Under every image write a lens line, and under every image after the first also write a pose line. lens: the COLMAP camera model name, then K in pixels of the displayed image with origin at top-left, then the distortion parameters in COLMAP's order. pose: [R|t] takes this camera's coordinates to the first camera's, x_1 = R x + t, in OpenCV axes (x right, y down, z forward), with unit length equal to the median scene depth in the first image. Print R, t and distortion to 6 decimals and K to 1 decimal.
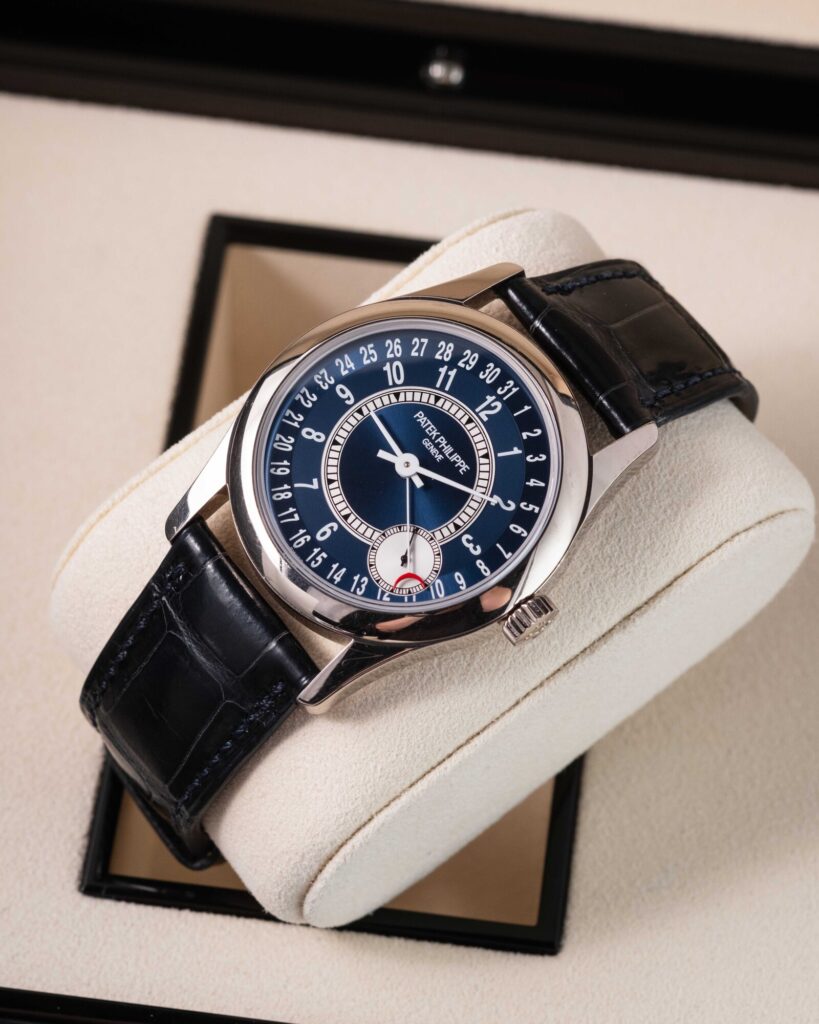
lens RADIAL K [[6029.5, 0, 408.2], [0, 6029.5, 518.7], [0, 0, 1]] dist [0.878963, 0.000000]
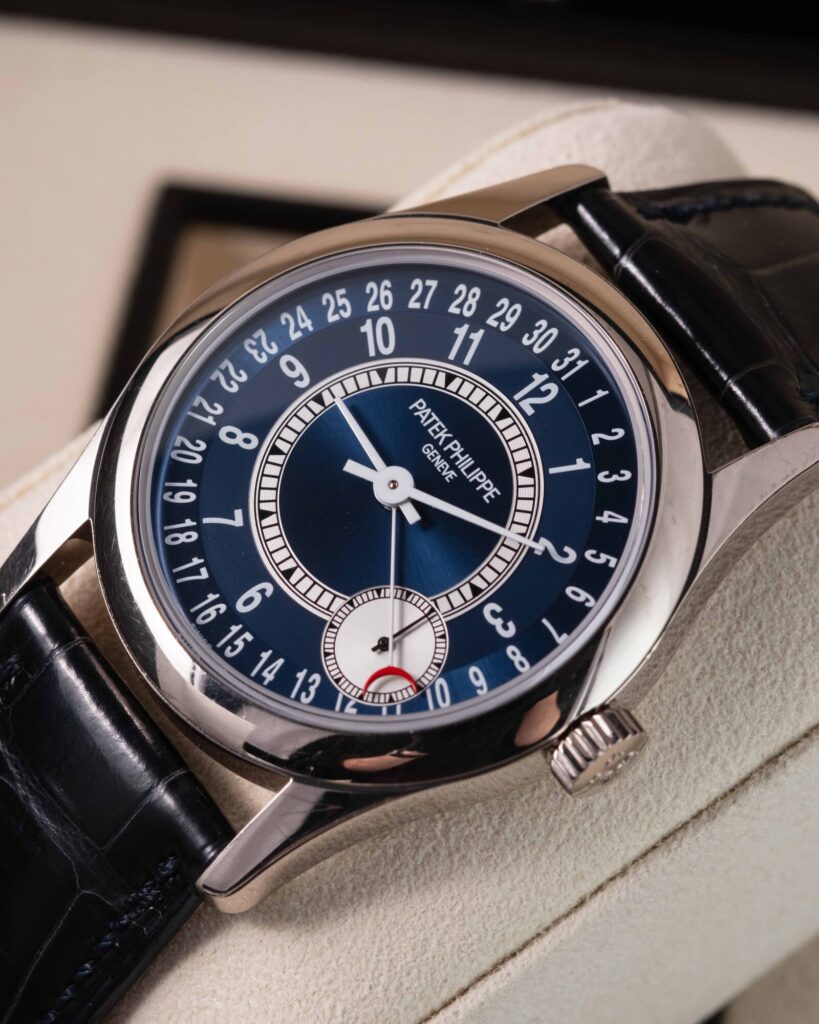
lens RADIAL K [[6029.5, 0, 410.5], [0, 6029.5, 502.3], [0, 0, 1]] dist [0.878963, 0.000000]
pose [[0.998154, 0.010787, -0.059768, 0.036247], [-0.016015, 0.996019, -0.087694, 0.043725], [0.058584, 0.088489, 0.994353, 0.415990]]
